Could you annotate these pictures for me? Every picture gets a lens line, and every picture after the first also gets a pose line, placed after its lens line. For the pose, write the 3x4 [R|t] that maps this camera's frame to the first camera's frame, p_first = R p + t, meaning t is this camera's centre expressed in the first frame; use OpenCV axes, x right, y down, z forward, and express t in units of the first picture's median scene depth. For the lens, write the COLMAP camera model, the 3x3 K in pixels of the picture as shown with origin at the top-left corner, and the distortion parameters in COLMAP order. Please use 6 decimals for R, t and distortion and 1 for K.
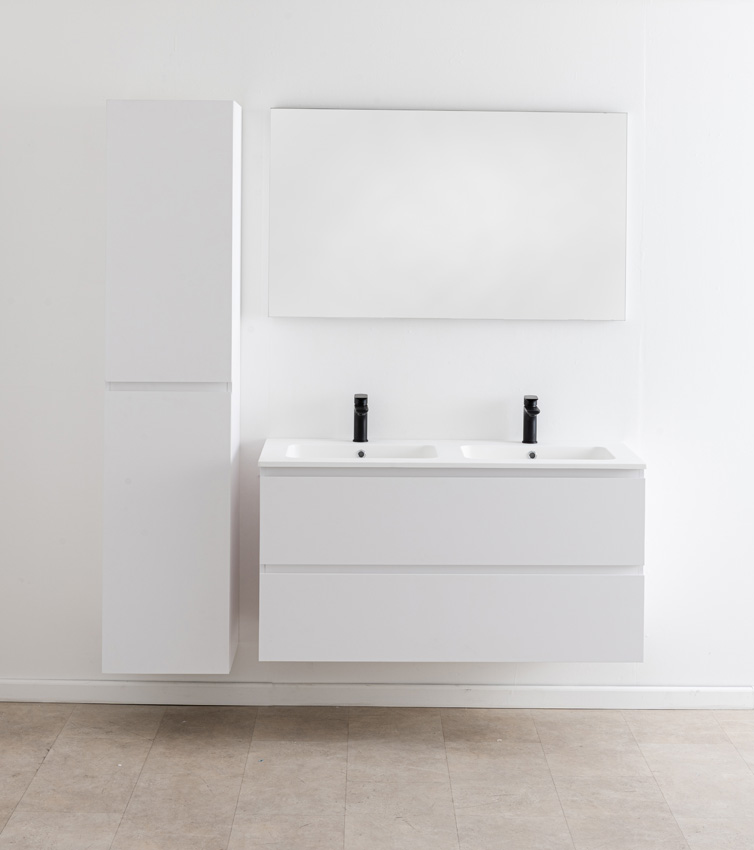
lens RADIAL K [[1570.3, 0, 376.8], [0, 1570.3, 374.2], [0, 0, 1]] dist [0.001875, -0.153206]
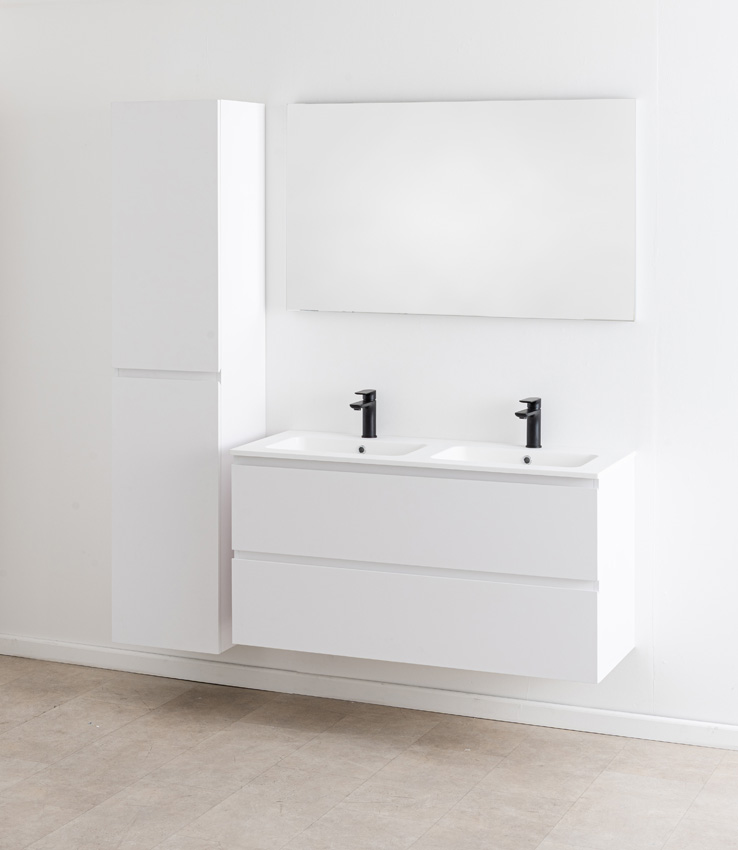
lens RADIAL K [[1699.7, 0, 369.0], [0, 1699.7, 425.0], [0, 0, 1]] dist [-0.037331, 0.005704]
pose [[0.916346, 0.043700, -0.397996, 0.421535], [-0.035050, 0.998965, 0.028986, 0.003758], [0.398851, -0.012611, 0.916929, 0.014091]]
